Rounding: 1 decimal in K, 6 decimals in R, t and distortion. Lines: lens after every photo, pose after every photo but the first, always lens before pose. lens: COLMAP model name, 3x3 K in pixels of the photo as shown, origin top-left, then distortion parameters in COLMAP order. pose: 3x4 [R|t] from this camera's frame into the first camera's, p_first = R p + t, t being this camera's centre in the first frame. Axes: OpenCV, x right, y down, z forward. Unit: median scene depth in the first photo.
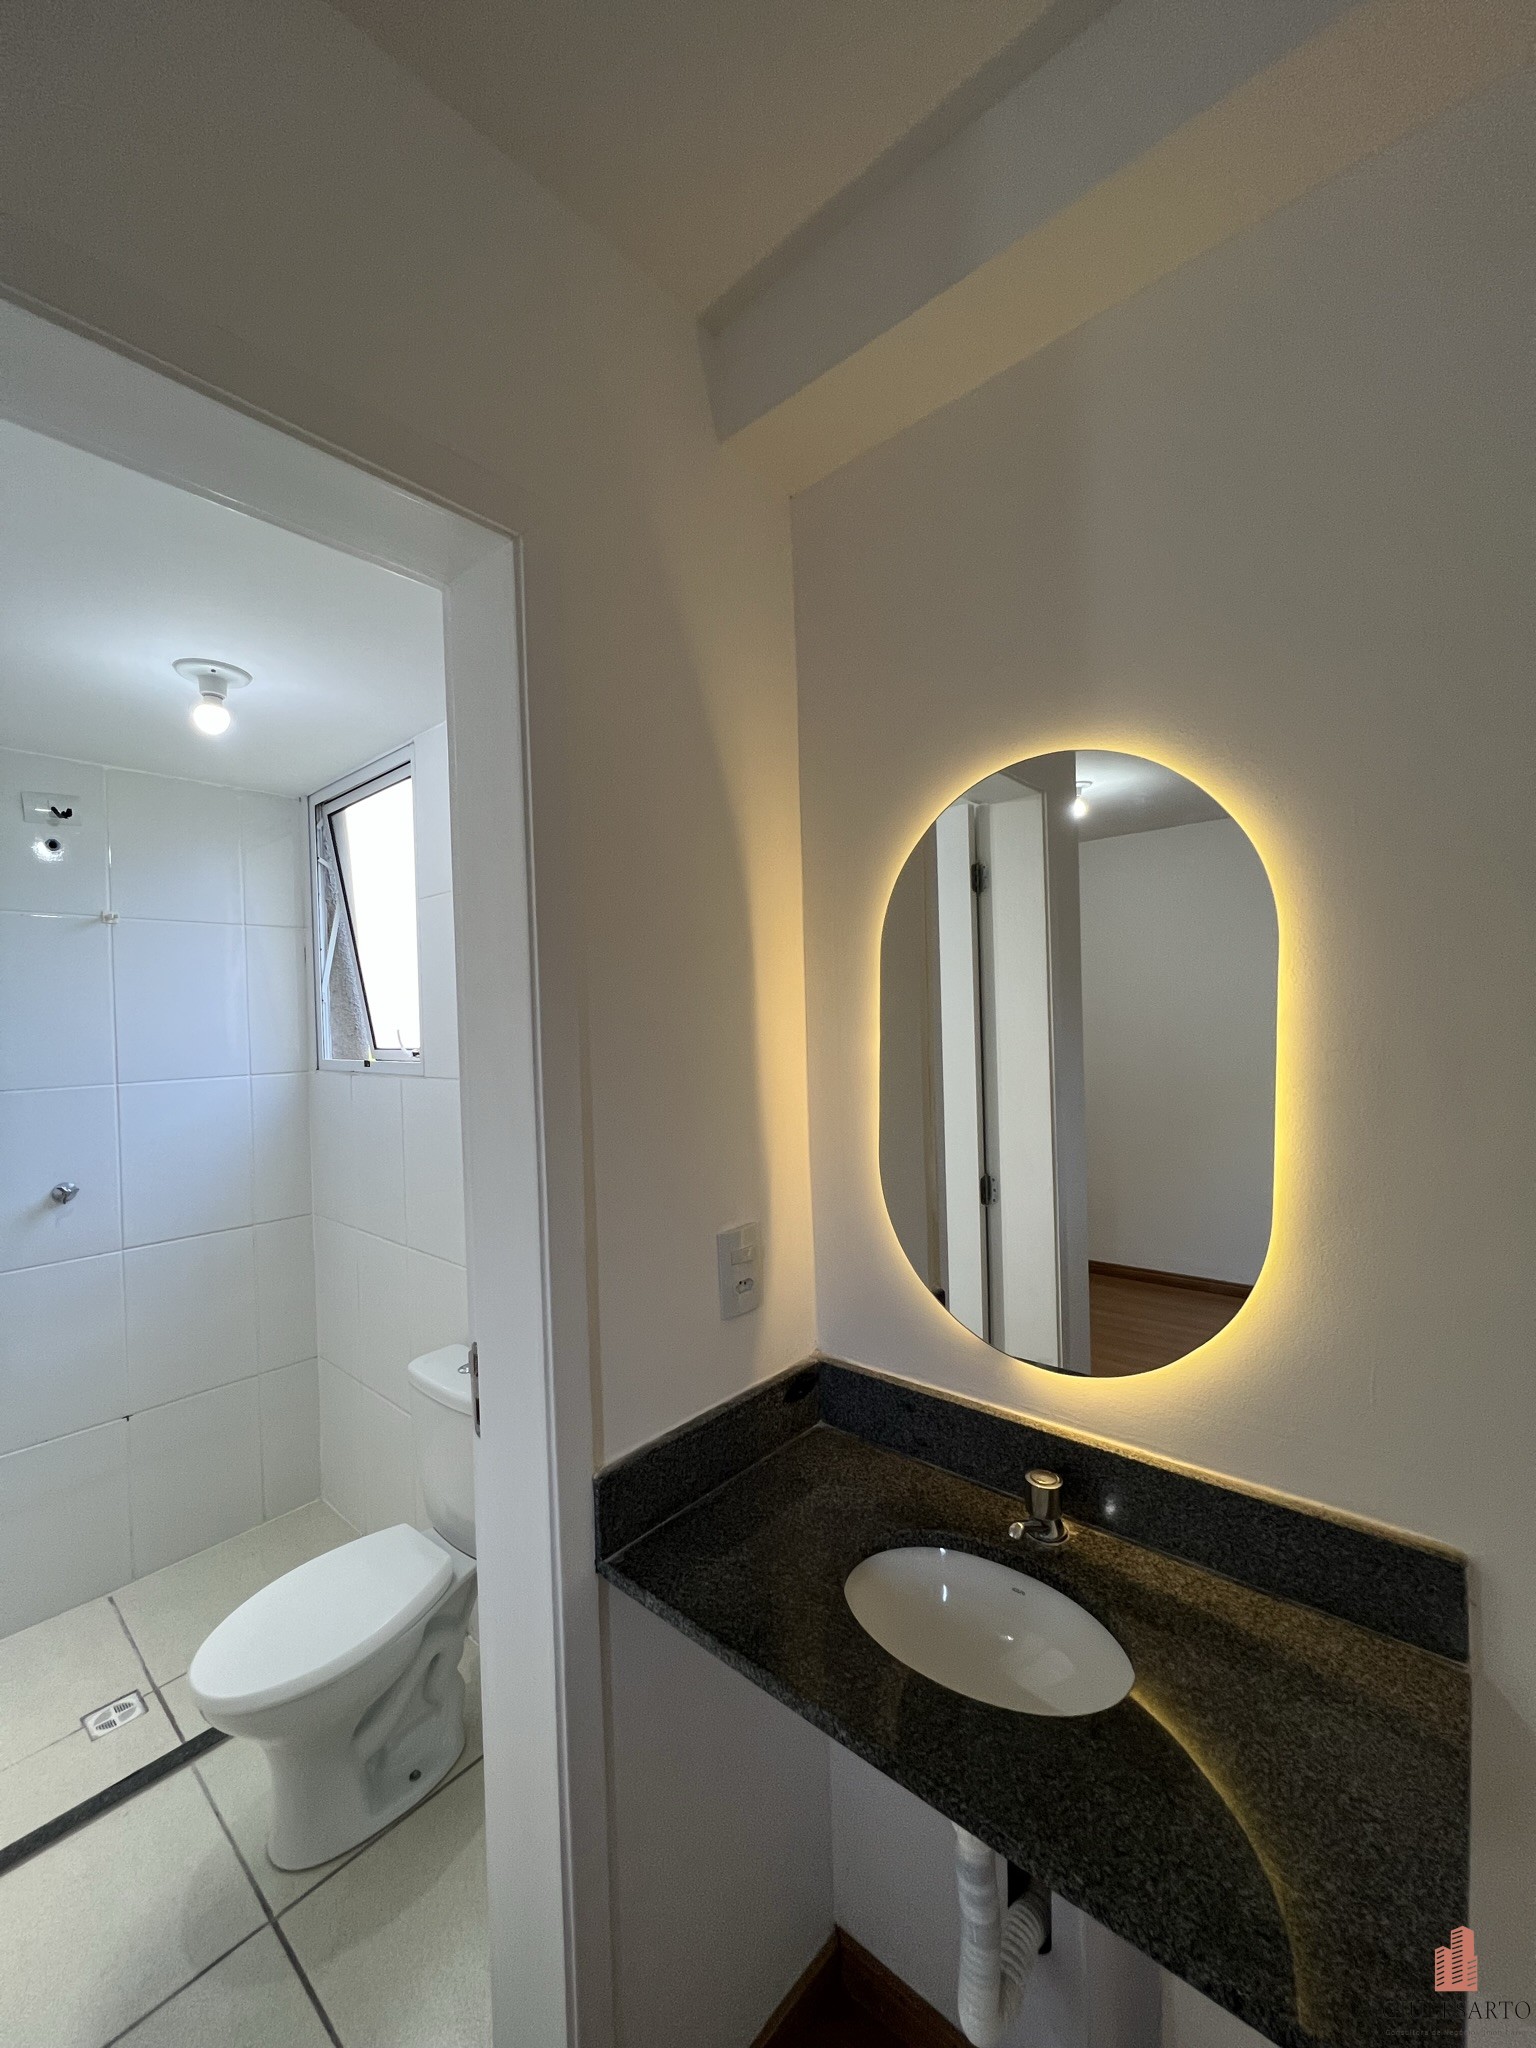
lens RADIAL K [[817.7, 0, 767.3], [0, 817.7, 1021.9], [0, 0, 1]] dist [-0.004154, 0.001154]
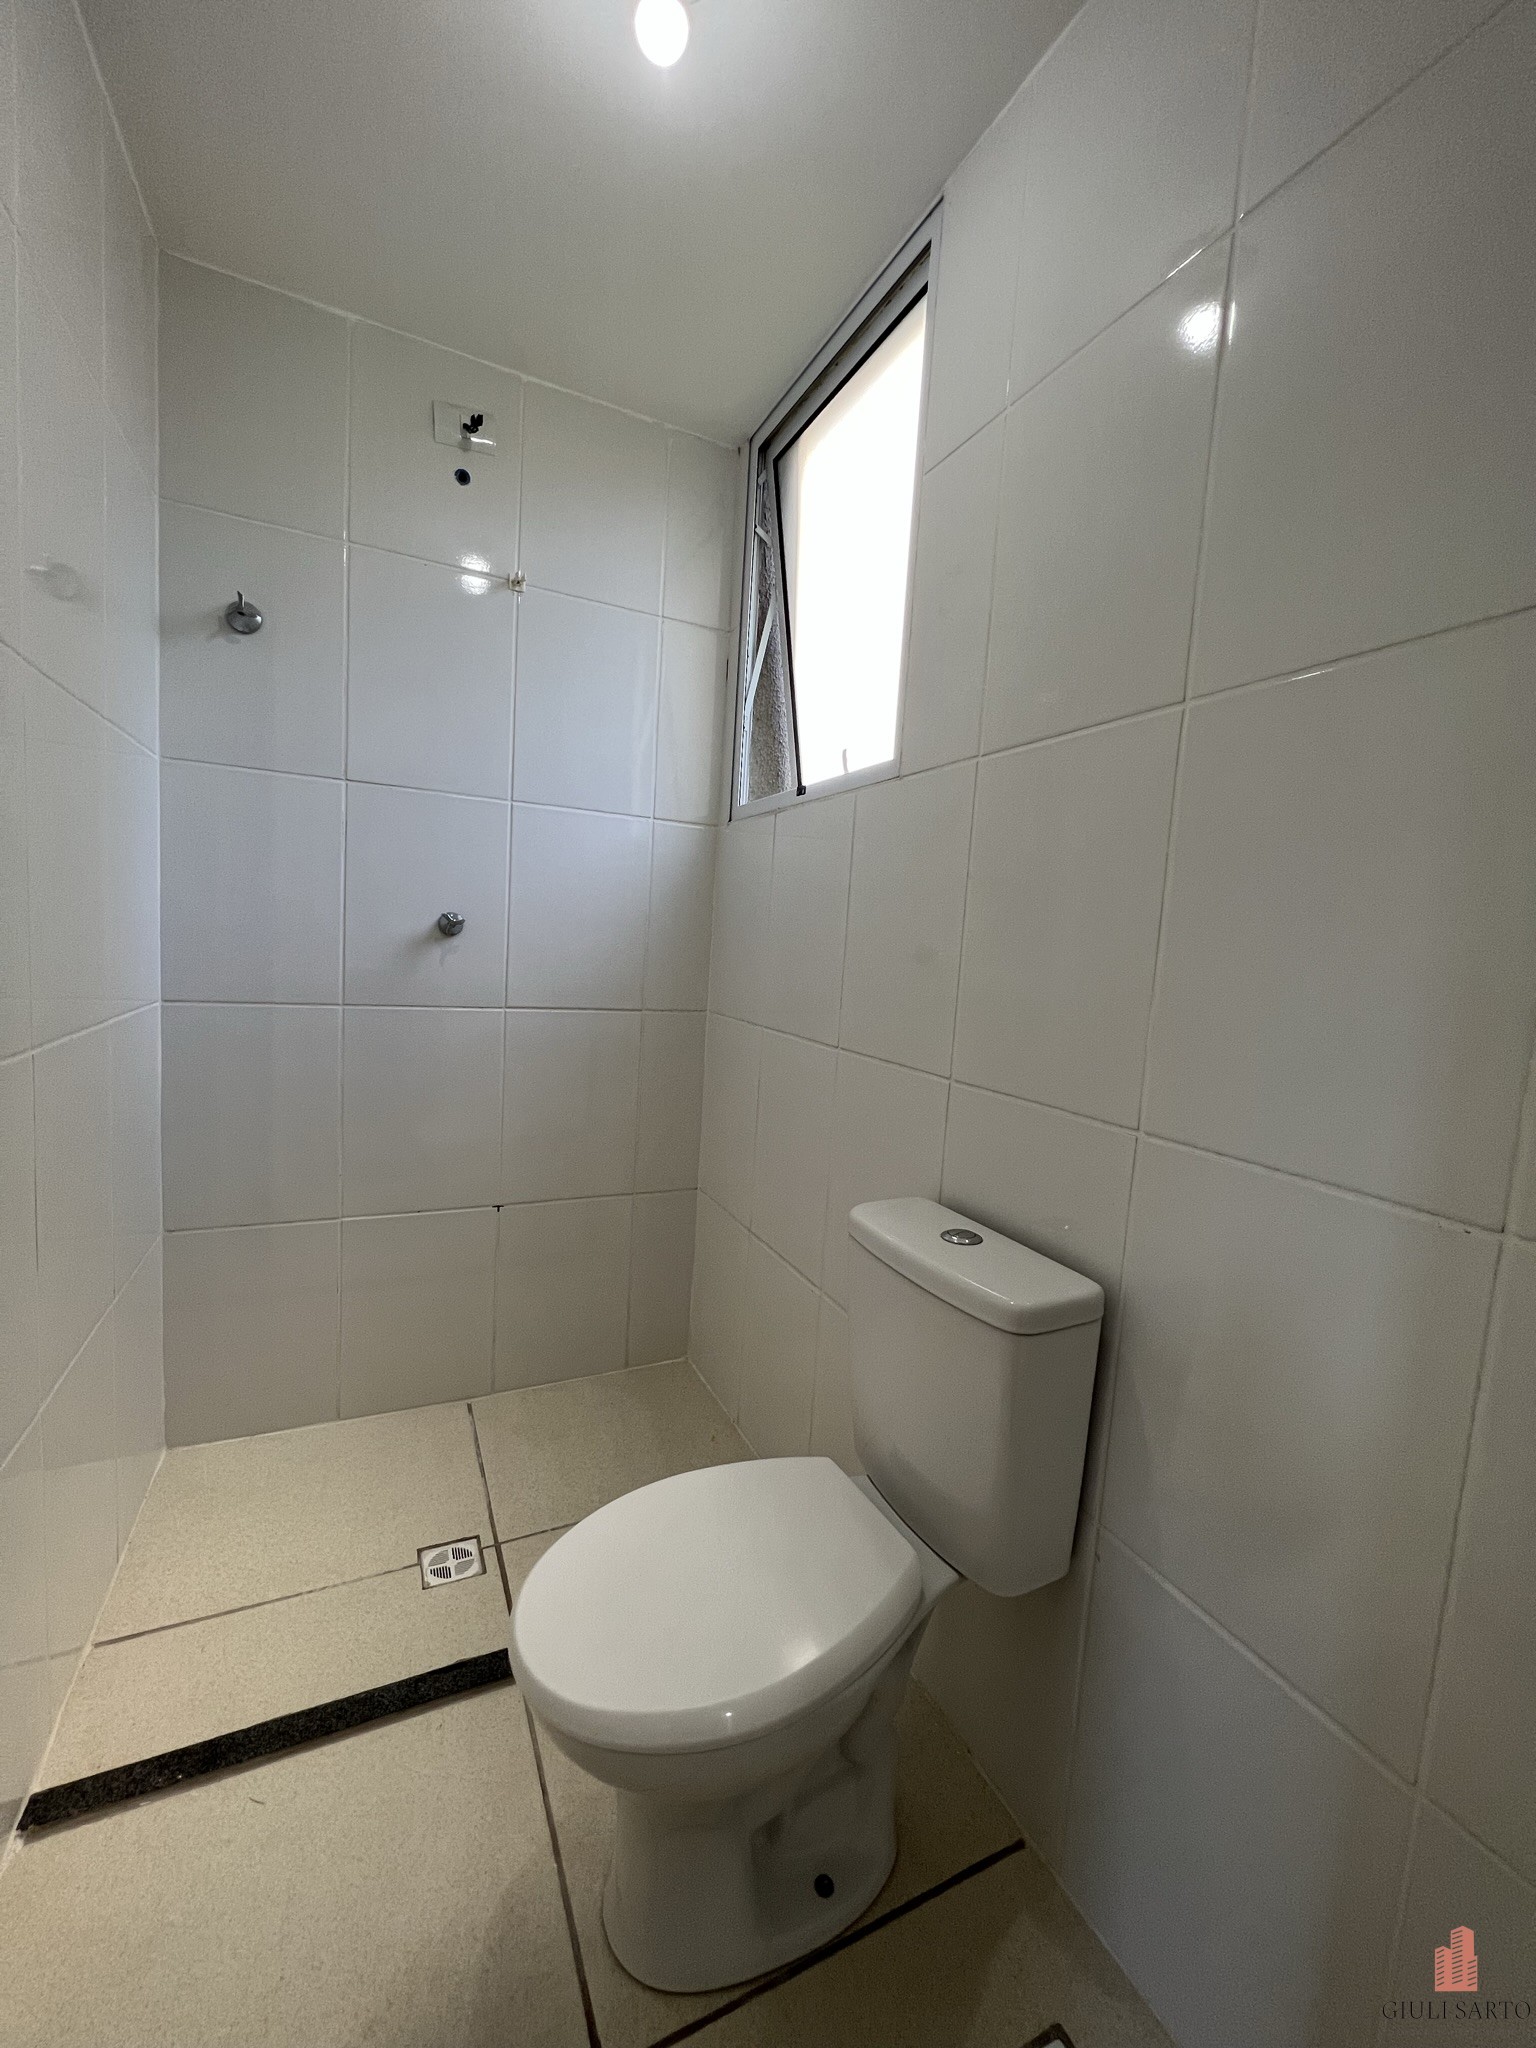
lens RADIAL K [[821.0, 0, 767.5], [0, 821.0, 1026.6], [0, 0, 1]] dist [-0.002384, 0.000420]
pose [[0.913822, 0.126627, -0.385869, -0.223314], [-0.091881, 0.989975, 0.107276, 0.179833], [0.395585, -0.062577, 0.916295, 0.338458]]
